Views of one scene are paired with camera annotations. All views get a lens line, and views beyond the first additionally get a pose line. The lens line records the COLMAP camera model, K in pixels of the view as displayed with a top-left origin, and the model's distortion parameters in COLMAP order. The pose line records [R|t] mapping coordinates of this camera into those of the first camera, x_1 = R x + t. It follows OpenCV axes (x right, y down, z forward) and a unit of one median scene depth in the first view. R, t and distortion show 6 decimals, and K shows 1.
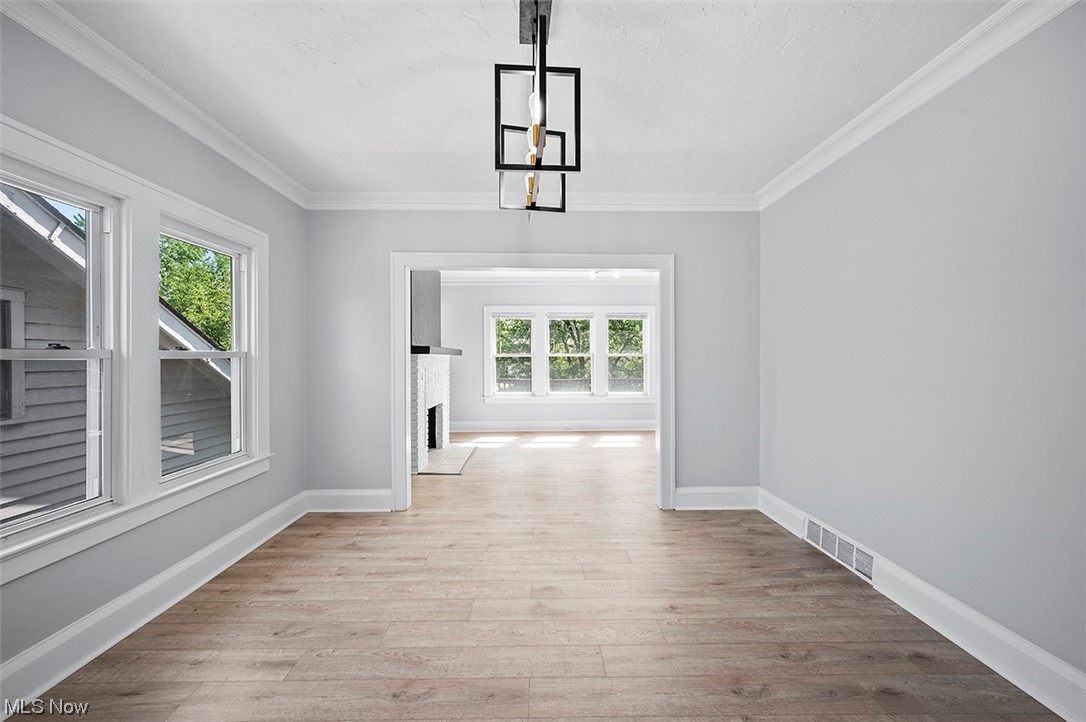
lens RADIAL K [[451.7, 0, 540.6], [0, 451.7, 355.1], [0, 0, 1]] dist [-0.002516, 0.000144]
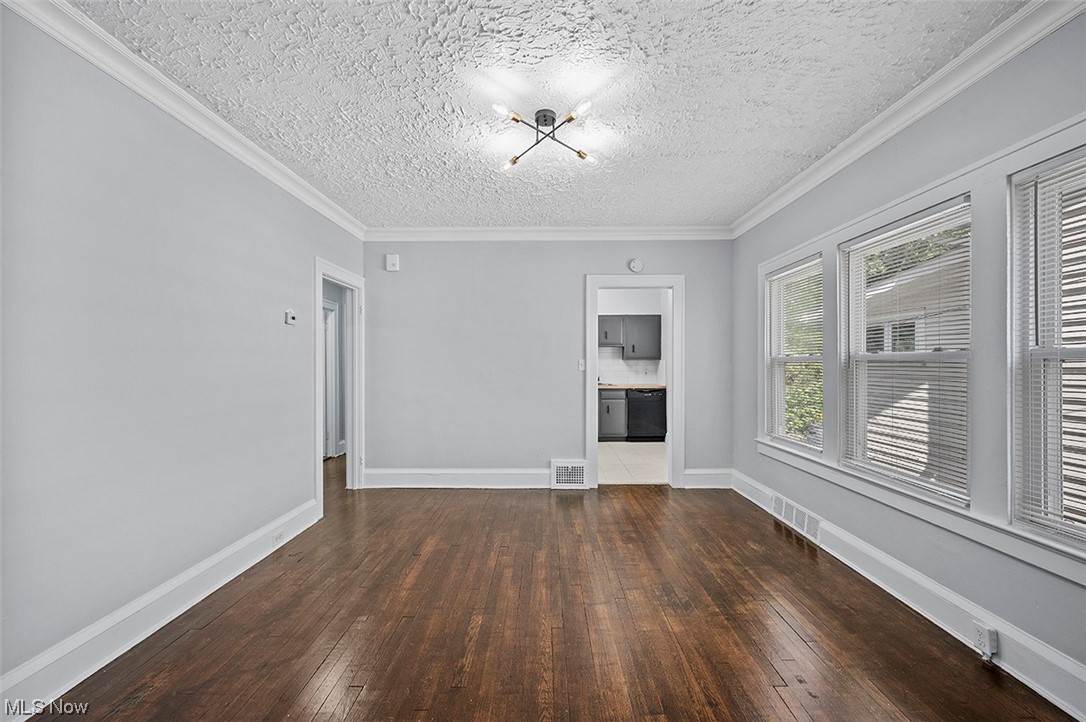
lens RADIAL K [[451.7, 0, 540.4], [0, 451.7, 360.2], [0, 0, 1]] dist [-0.002516, 0.000144]
pose [[0.999479, -0.000933, -0.032256, 0.006541], [0.000958, 0.999999, 0.000763, -0.000121], [0.032255, -0.000794, 0.999479, -0.220368]]
